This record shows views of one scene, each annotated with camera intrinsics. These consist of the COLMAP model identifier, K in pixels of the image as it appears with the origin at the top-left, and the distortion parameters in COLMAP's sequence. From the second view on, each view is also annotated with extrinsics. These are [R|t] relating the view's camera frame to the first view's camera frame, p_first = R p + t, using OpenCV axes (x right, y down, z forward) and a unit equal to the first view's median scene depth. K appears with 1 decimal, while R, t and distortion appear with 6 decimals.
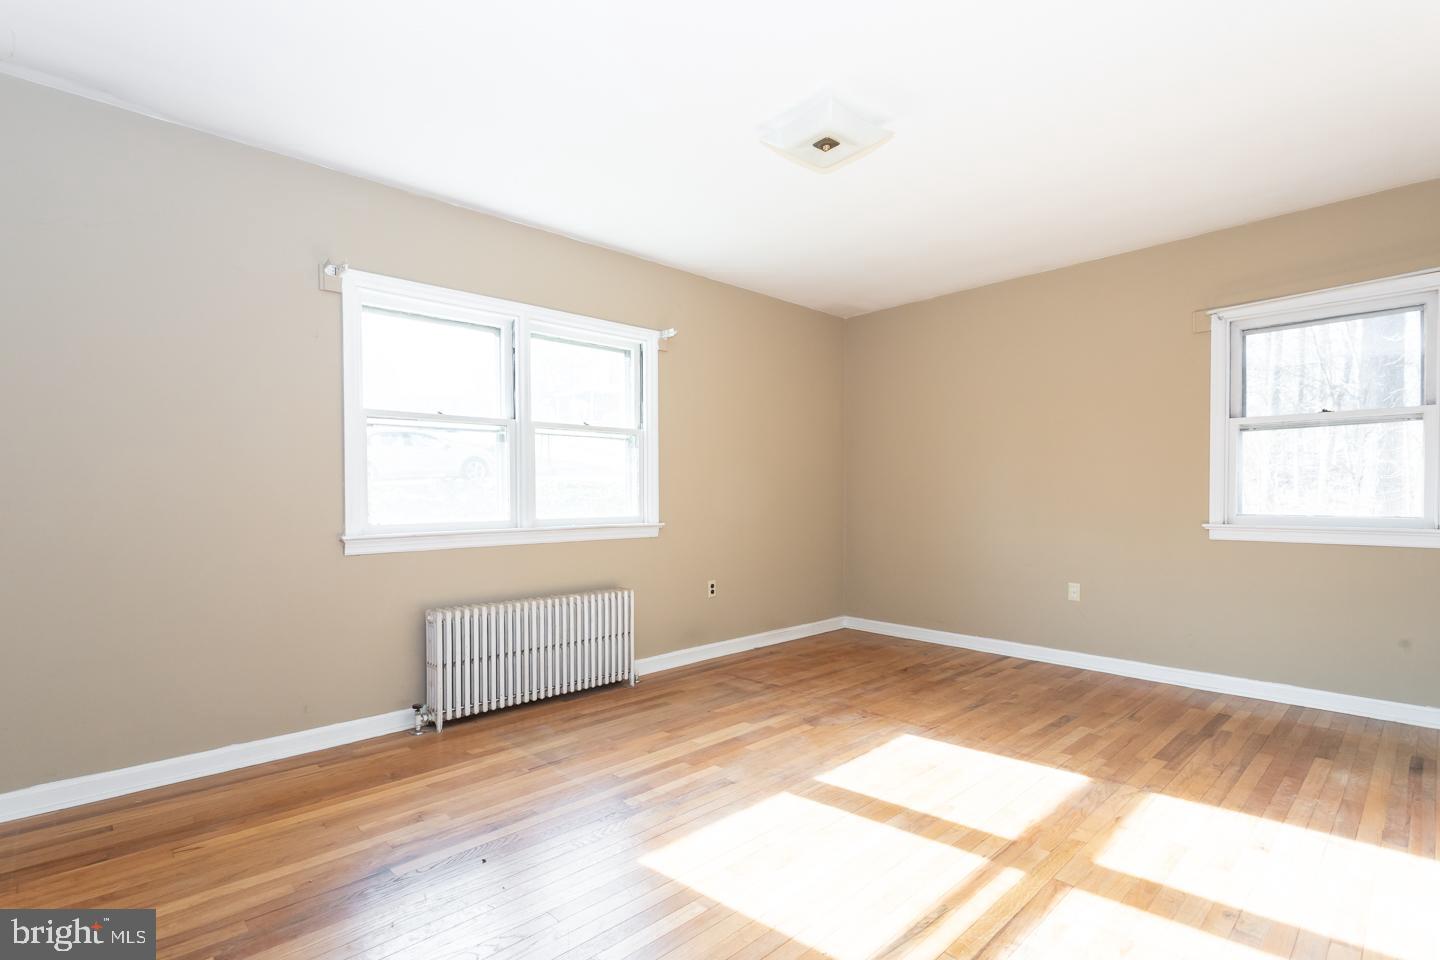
lens RADIAL K [[682.6, 0, 716.5], [0, 682.6, 482.0], [0, 0, 1]] dist [0.004207, -0.000210]
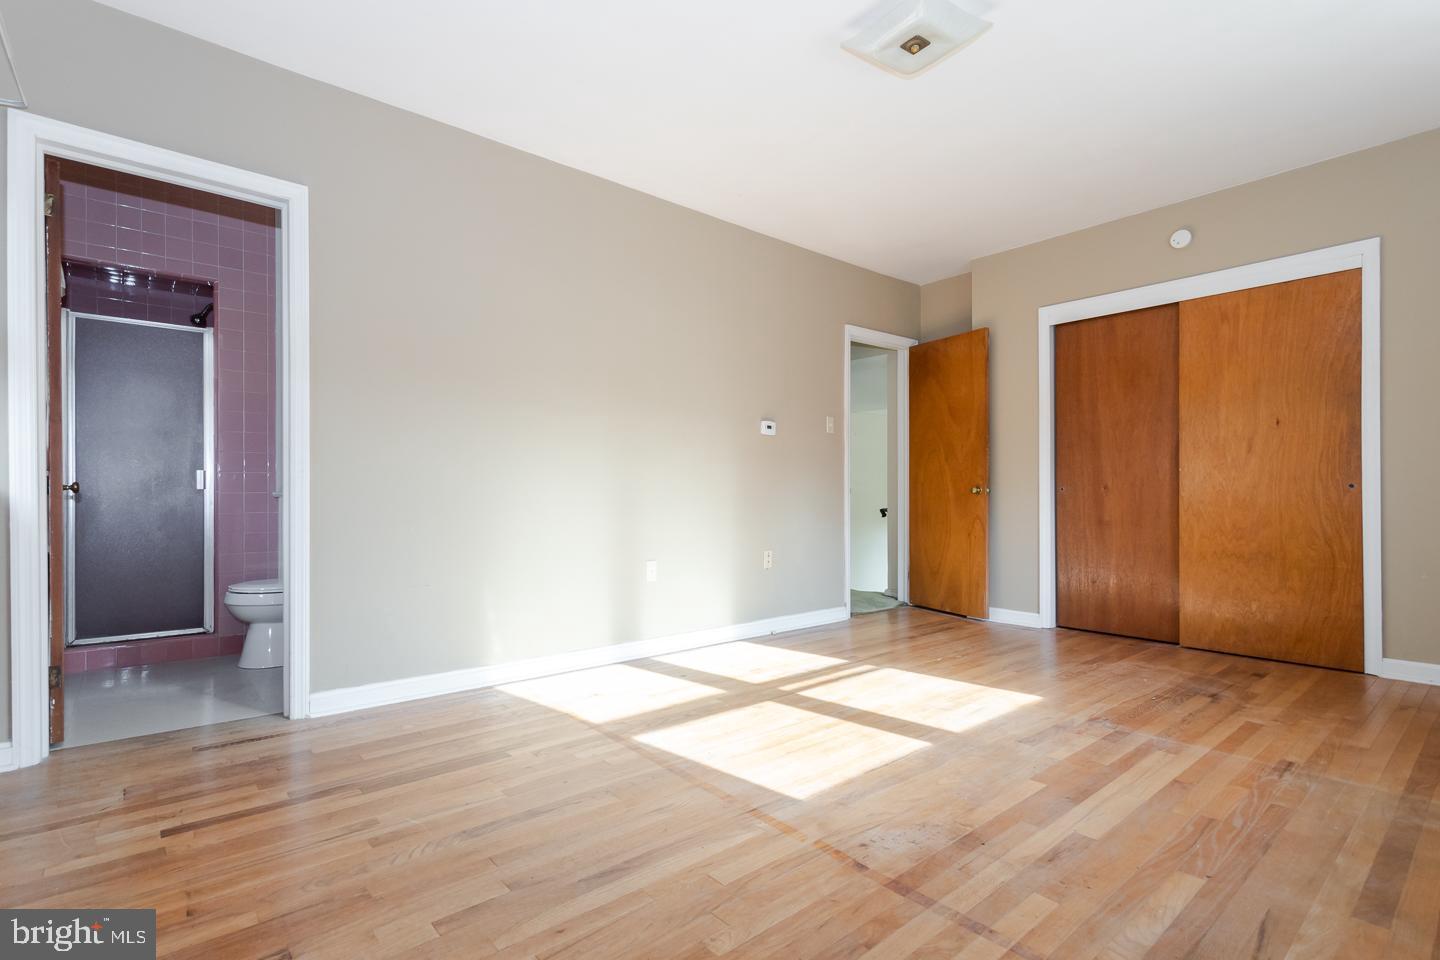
lens RADIAL K [[682.6, 0, 716.5], [0, 682.6, 482.0], [0, 0, 1]] dist [0.004207, -0.000210]
pose [[-0.998125, 0.008020, 0.060688, 0.320626], [0.006123, 0.999489, -0.031377, 0.100223], [-0.060909, -0.030947, -0.997663, 1.668441]]
